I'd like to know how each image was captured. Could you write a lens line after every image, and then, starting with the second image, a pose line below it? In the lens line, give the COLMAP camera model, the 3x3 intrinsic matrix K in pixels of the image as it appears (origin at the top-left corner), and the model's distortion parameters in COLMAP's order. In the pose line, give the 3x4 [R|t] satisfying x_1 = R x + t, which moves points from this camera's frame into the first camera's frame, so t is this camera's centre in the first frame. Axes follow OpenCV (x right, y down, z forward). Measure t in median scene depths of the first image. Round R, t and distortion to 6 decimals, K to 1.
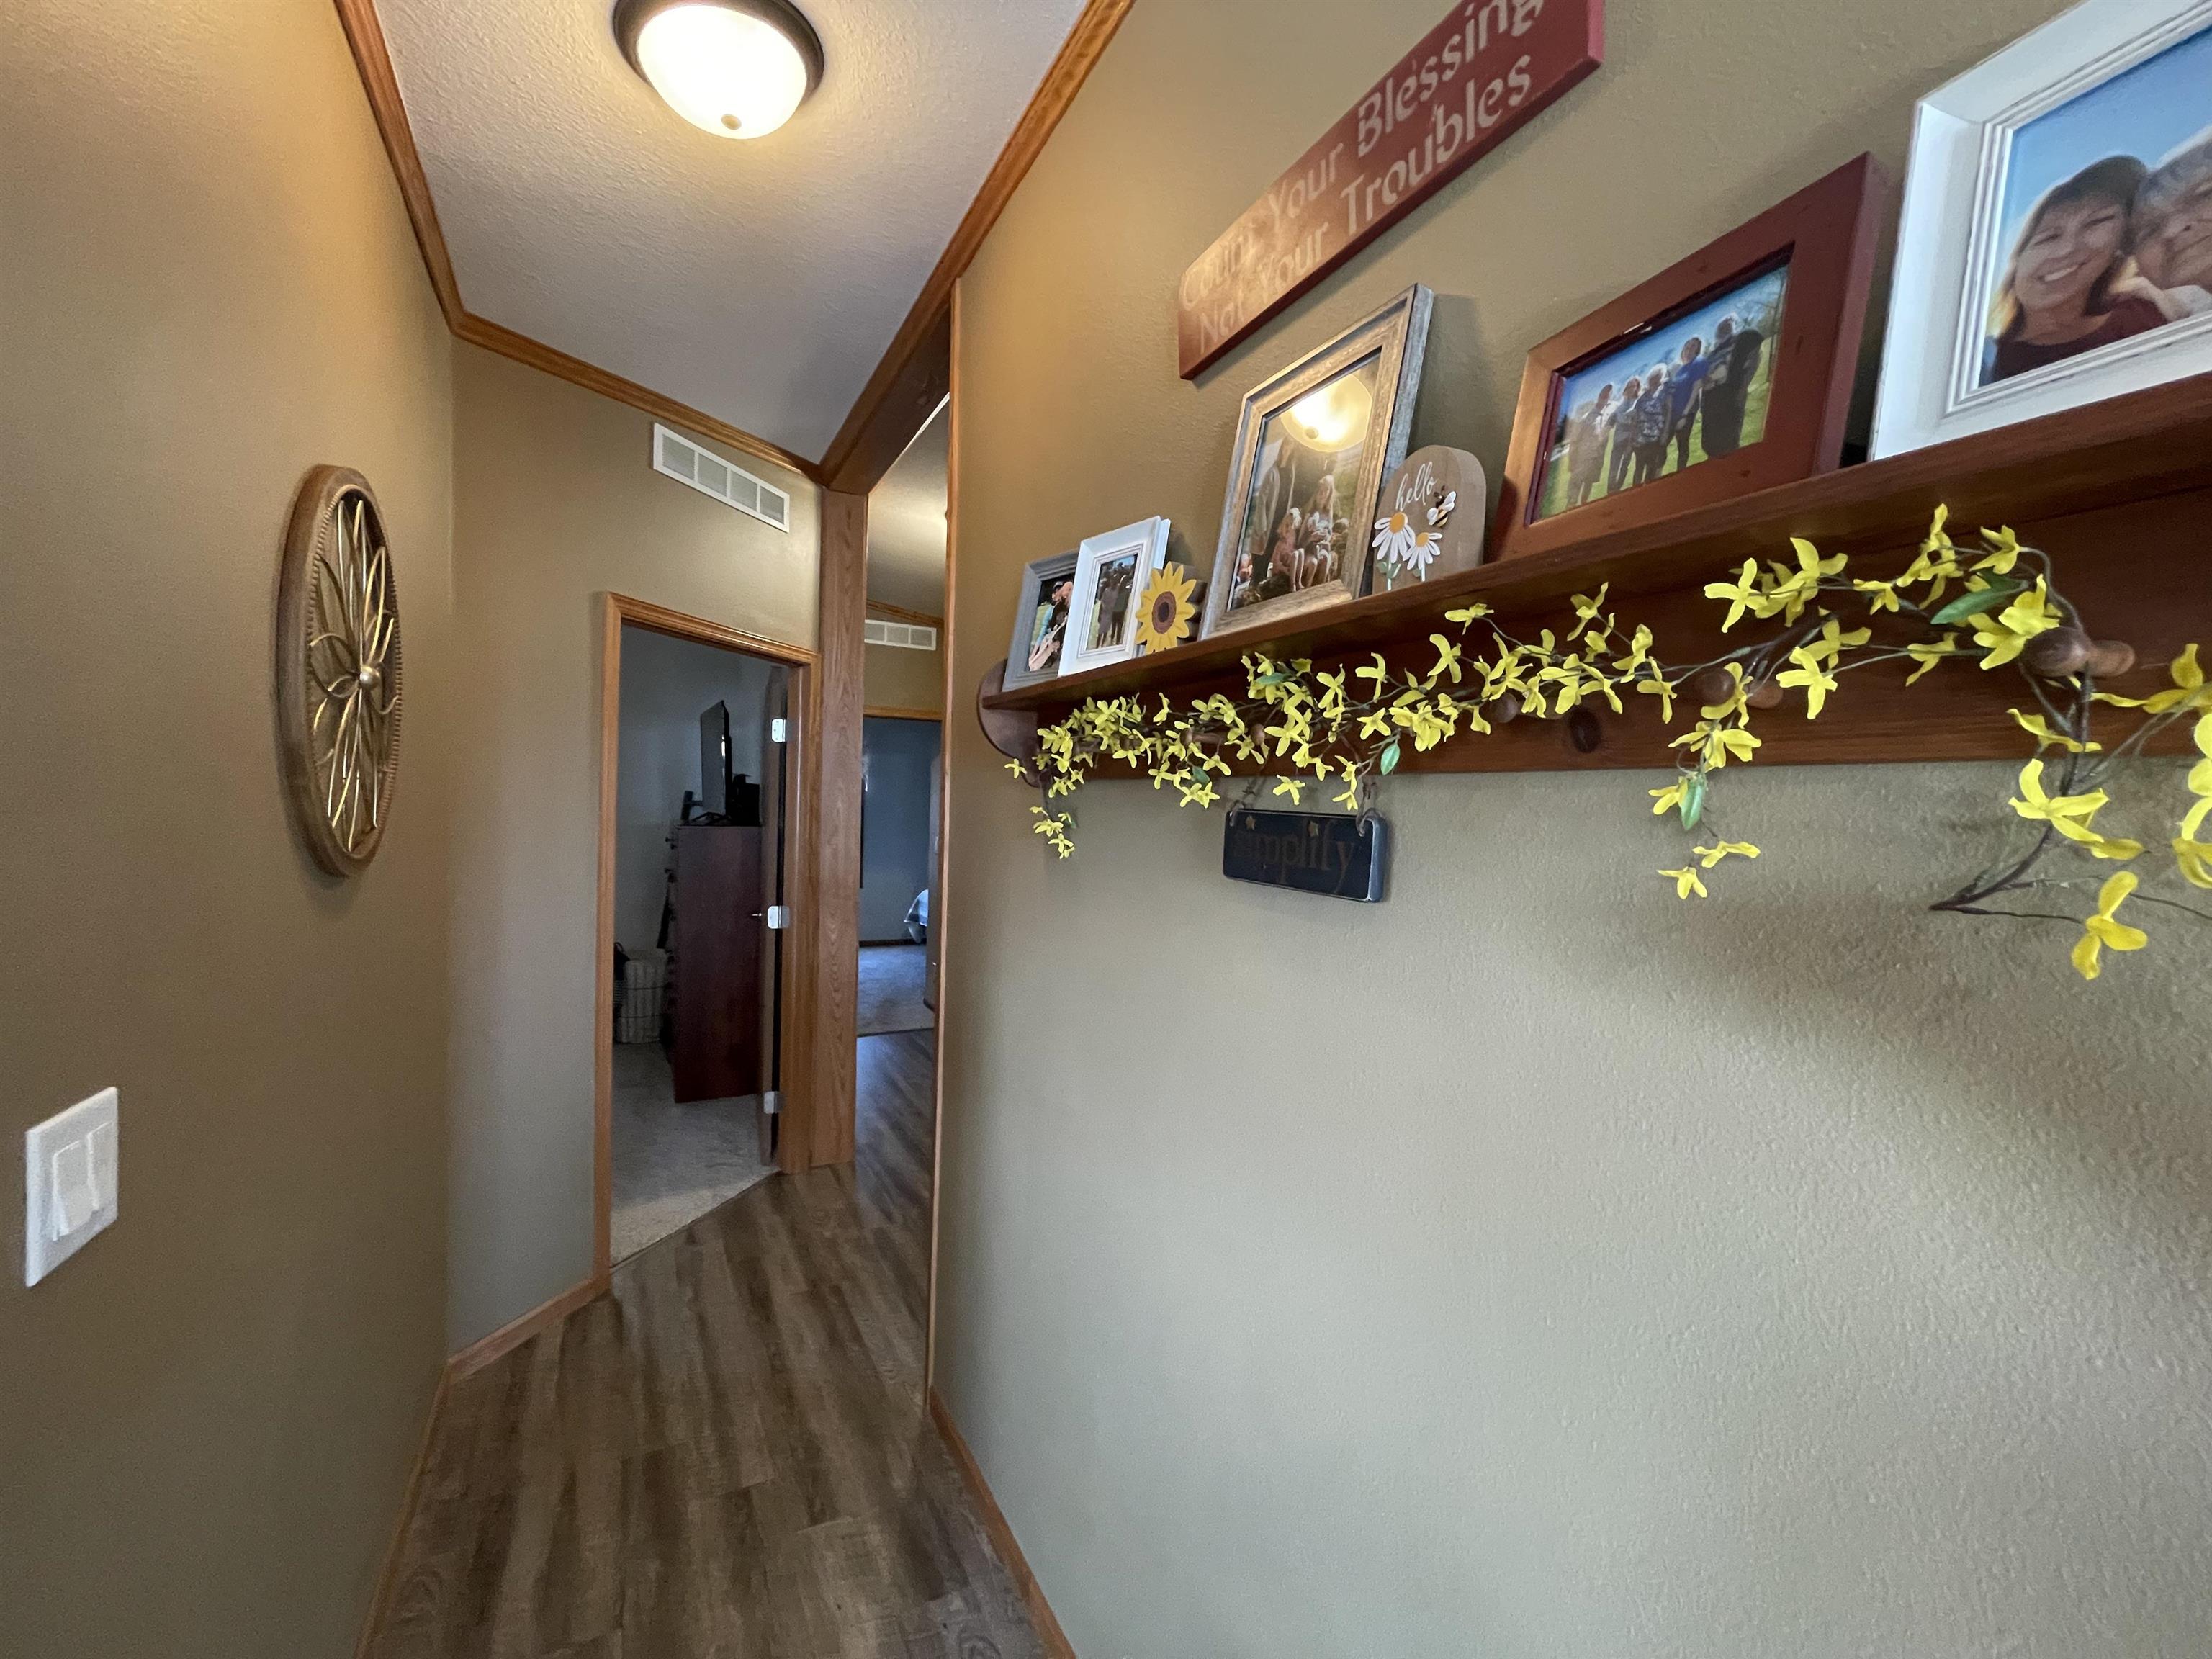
lens RADIAL K [[895.8, 0, 1100.5], [0, 895.8, 829.5], [0, 0, 1]] dist [-0.003220, 0.000697]
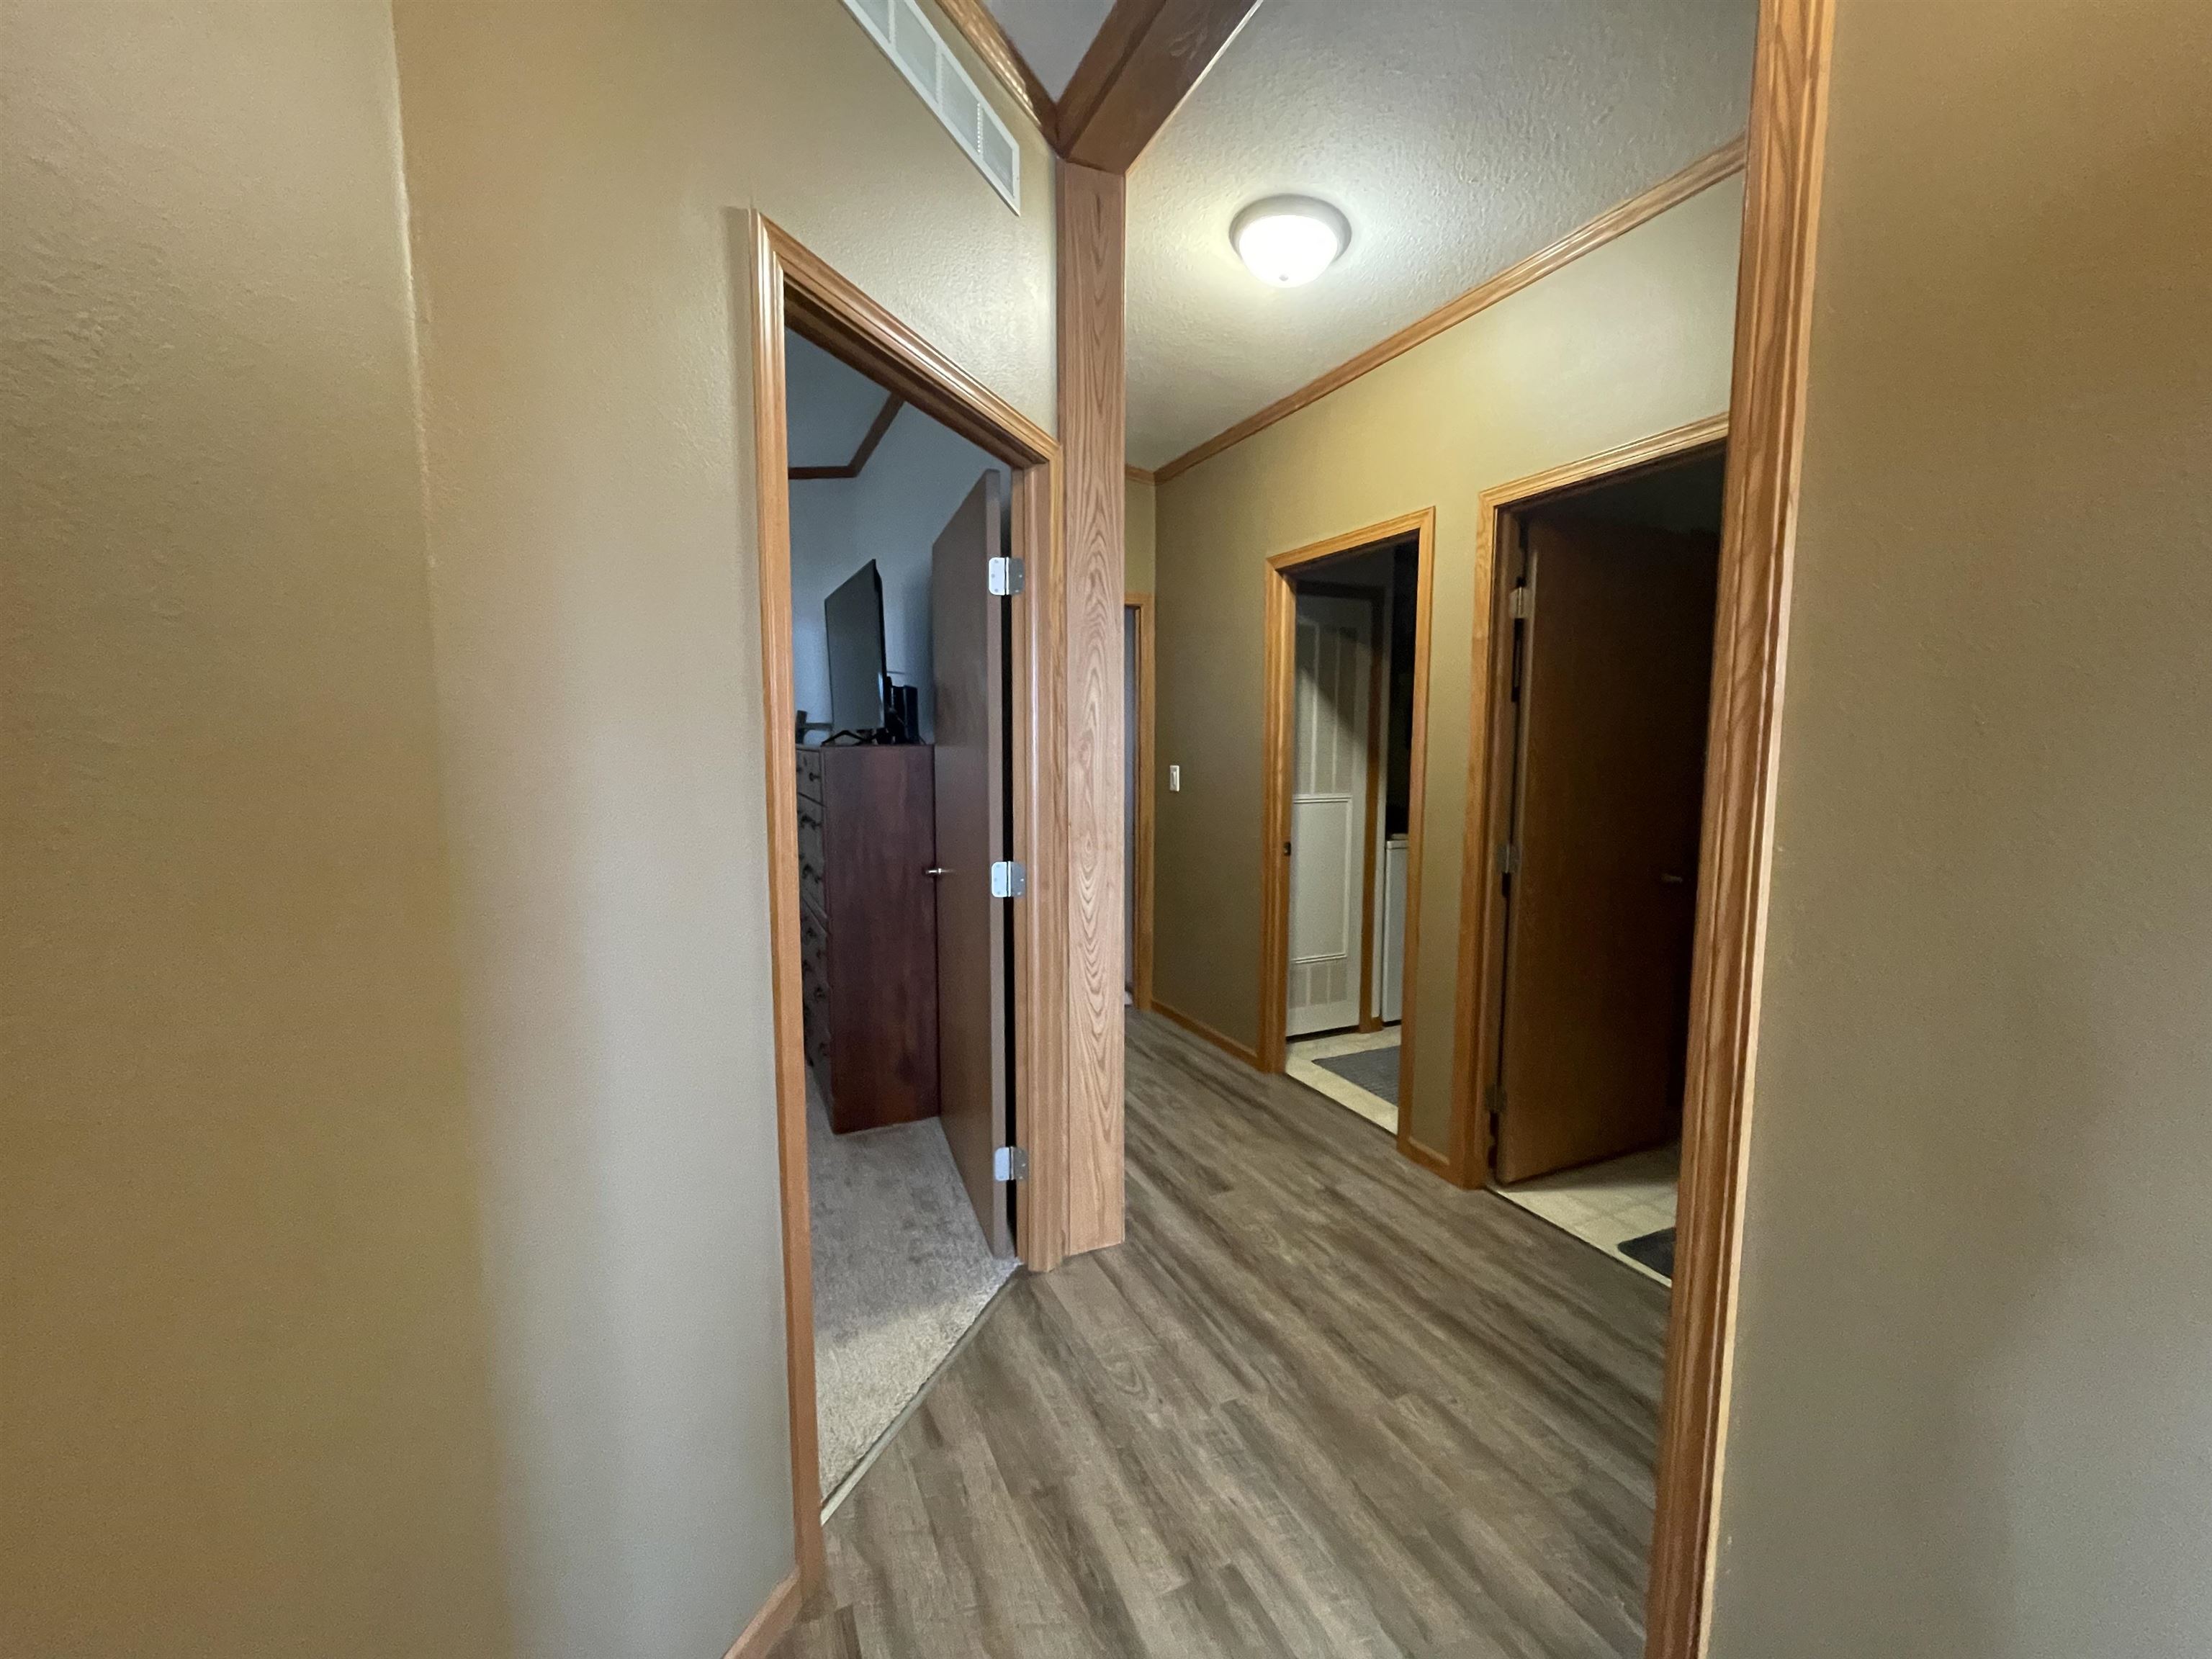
lens RADIAL K [[895.8, 0, 1103.2], [0, 895.8, 834.2], [0, 0, 1]] dist [-0.003220, 0.000697]
pose [[0.998046, -0.018041, -0.059822, -0.261560], [0.022723, 0.996652, 0.078543, 0.018842], [0.058205, -0.079749, 0.995114, 0.390034]]
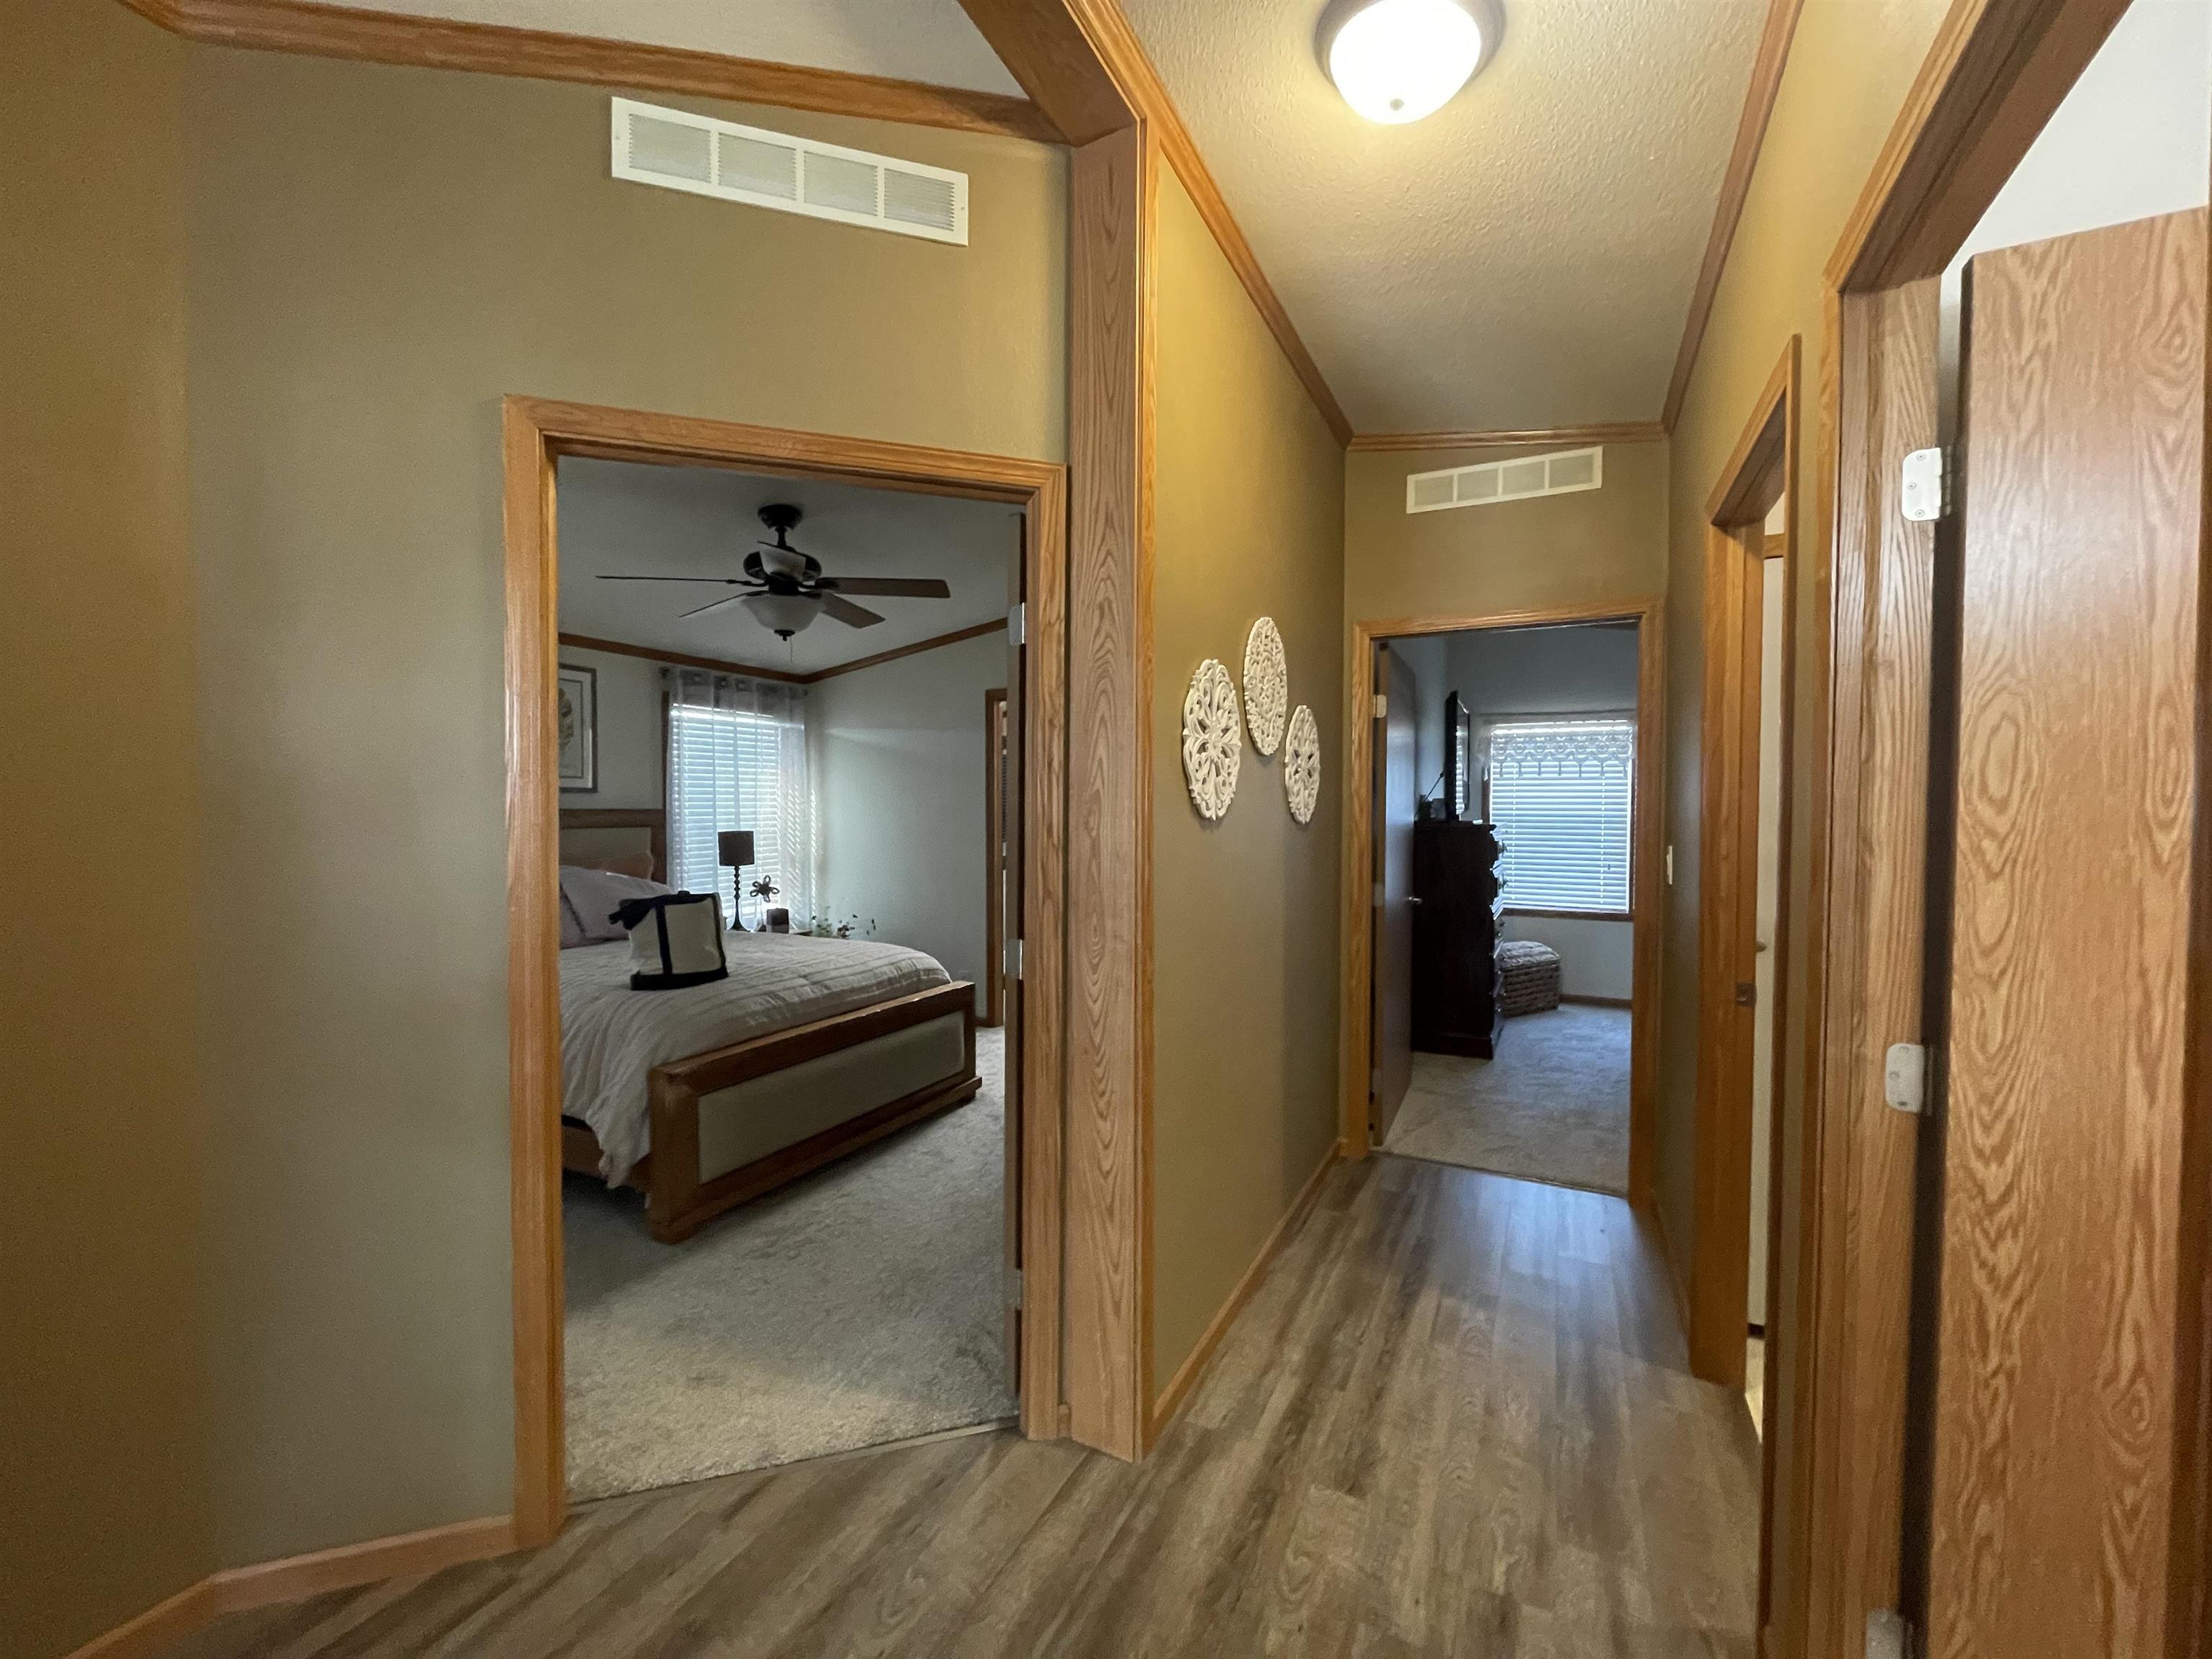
lens RADIAL K [[895.8, 0, 1104.3], [0, 895.8, 828.5], [0, 0, 1]] dist [-0.003220, 0.000697]
pose [[0.571434, -0.000469, -0.820648, 0.131550], [-0.009290, 0.999932, -0.007040, 0.020544], [0.820596, 0.011646, 0.571390, 0.741662]]
